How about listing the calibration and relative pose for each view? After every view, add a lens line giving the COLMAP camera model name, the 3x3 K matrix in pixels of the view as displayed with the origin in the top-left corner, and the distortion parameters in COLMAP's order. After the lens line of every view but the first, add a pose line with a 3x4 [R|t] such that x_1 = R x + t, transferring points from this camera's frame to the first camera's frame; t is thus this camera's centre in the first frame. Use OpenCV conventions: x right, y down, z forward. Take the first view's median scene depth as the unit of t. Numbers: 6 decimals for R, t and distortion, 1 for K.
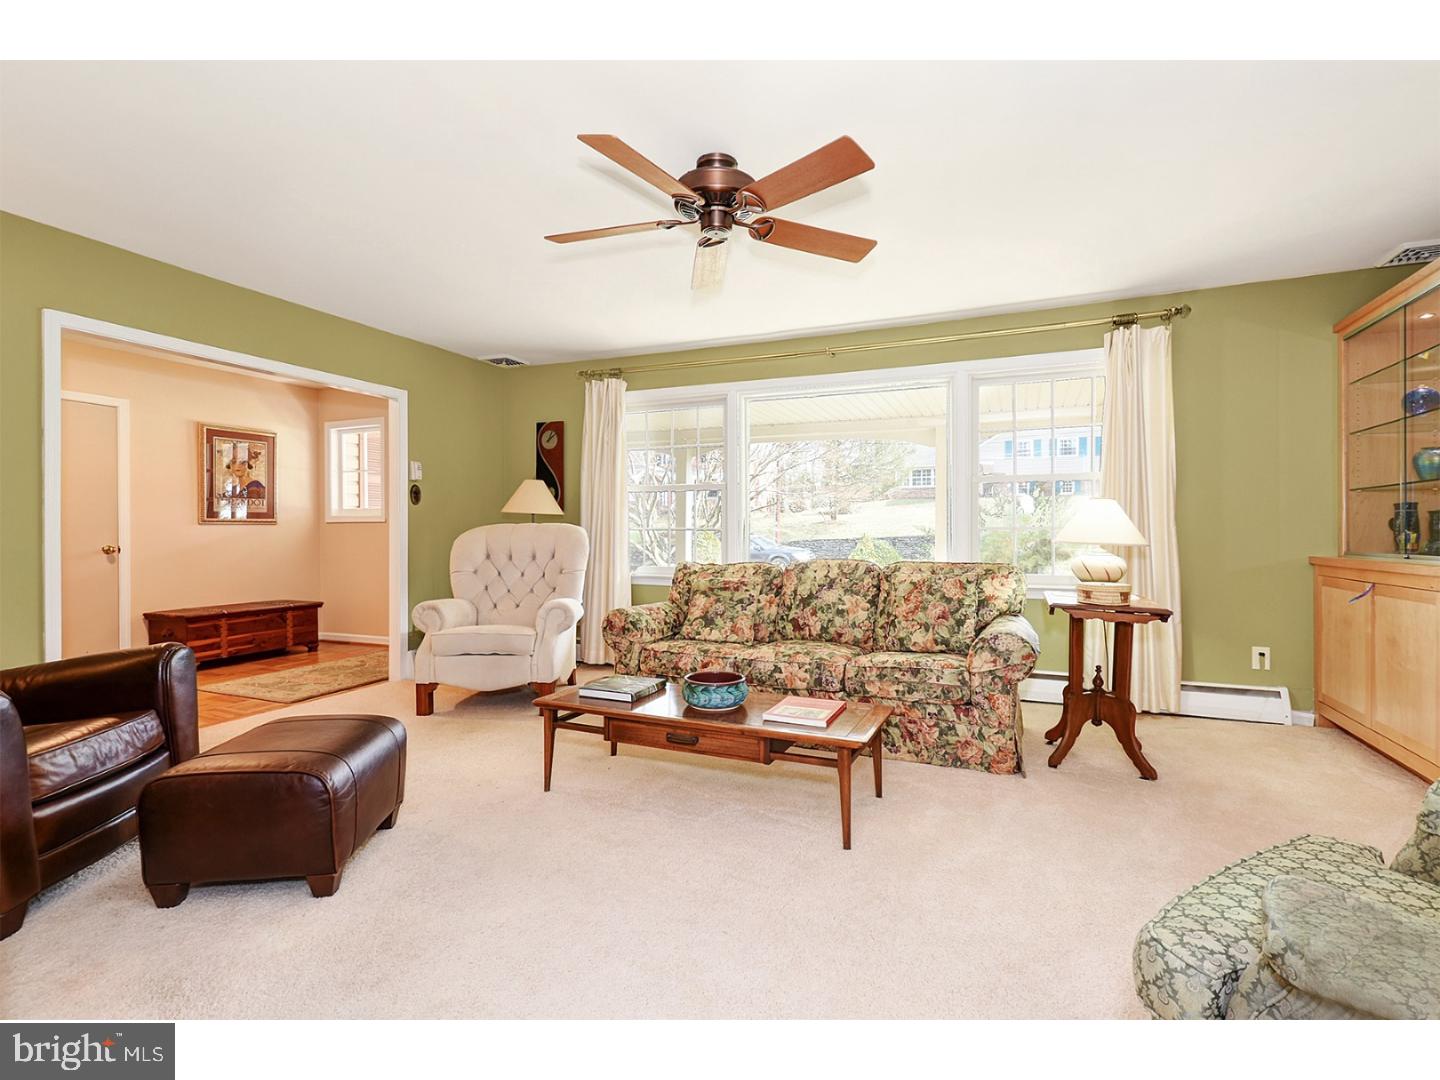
lens RADIAL K [[651.3, 0, 719.4], [0, 651.3, 501.3], [0, 0, 1]] dist [-0.000930, -0.000410]
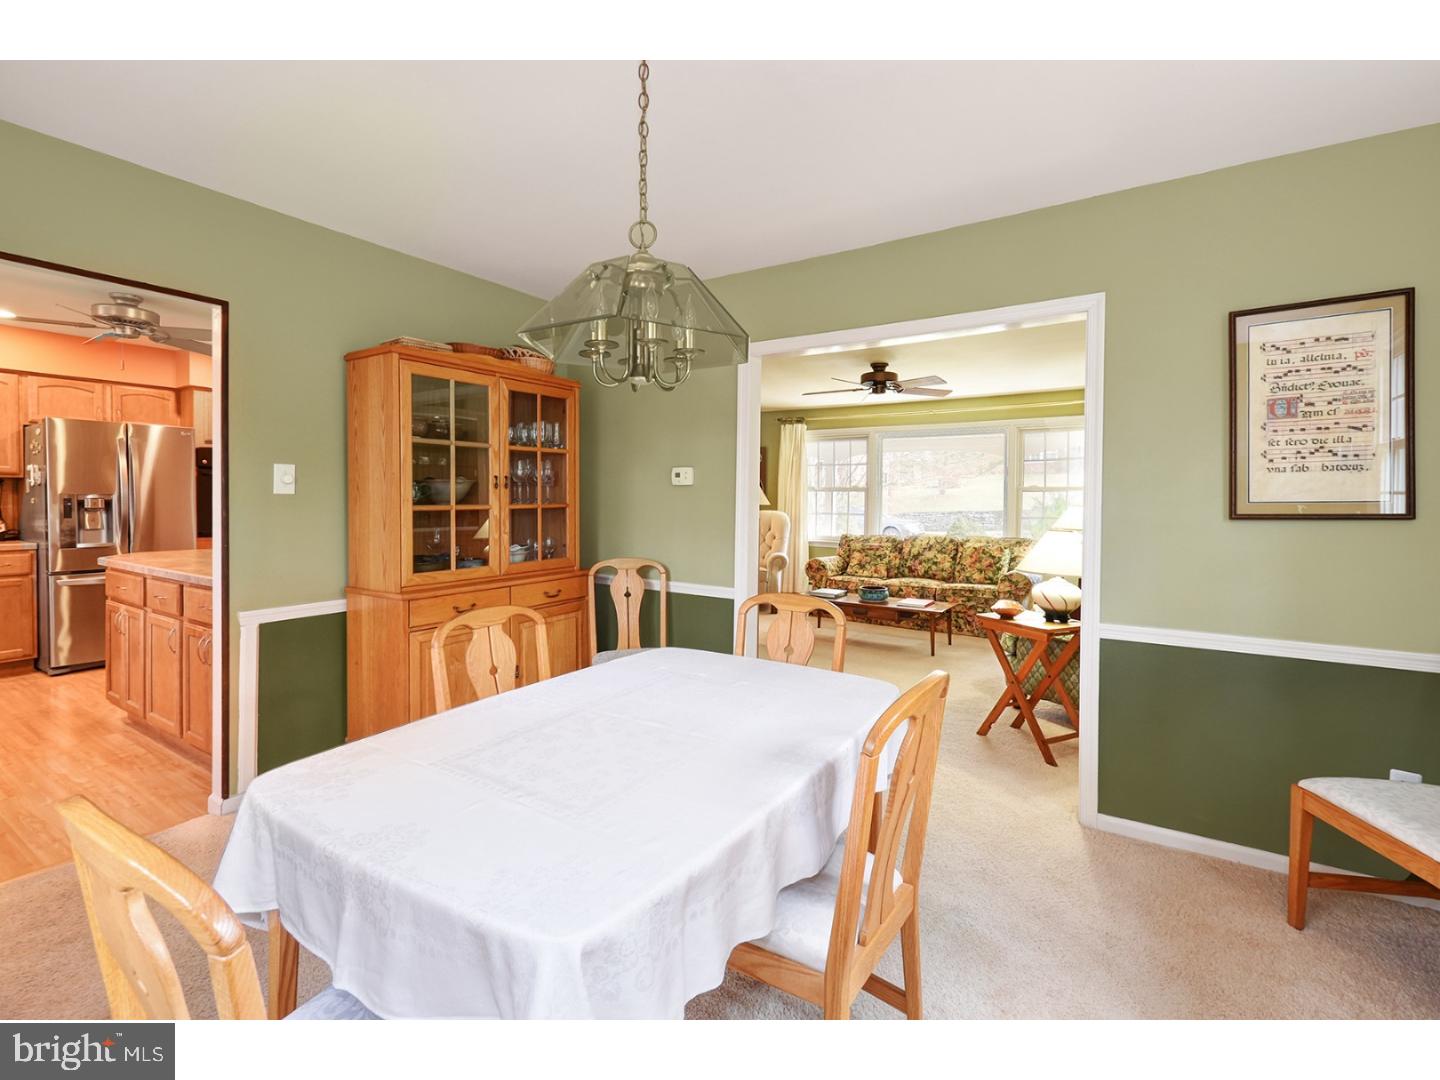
lens RADIAL K [[651.3, 0, 719.4], [0, 651.3, 501.3], [0, 0, 1]] dist [-0.000930, -0.000410]
pose [[0.987823, 0.009541, -0.155288, -0.137238], [-0.000888, 0.998447, 0.055697, -0.109775], [0.155578, -0.054881, 0.986298, -0.930888]]
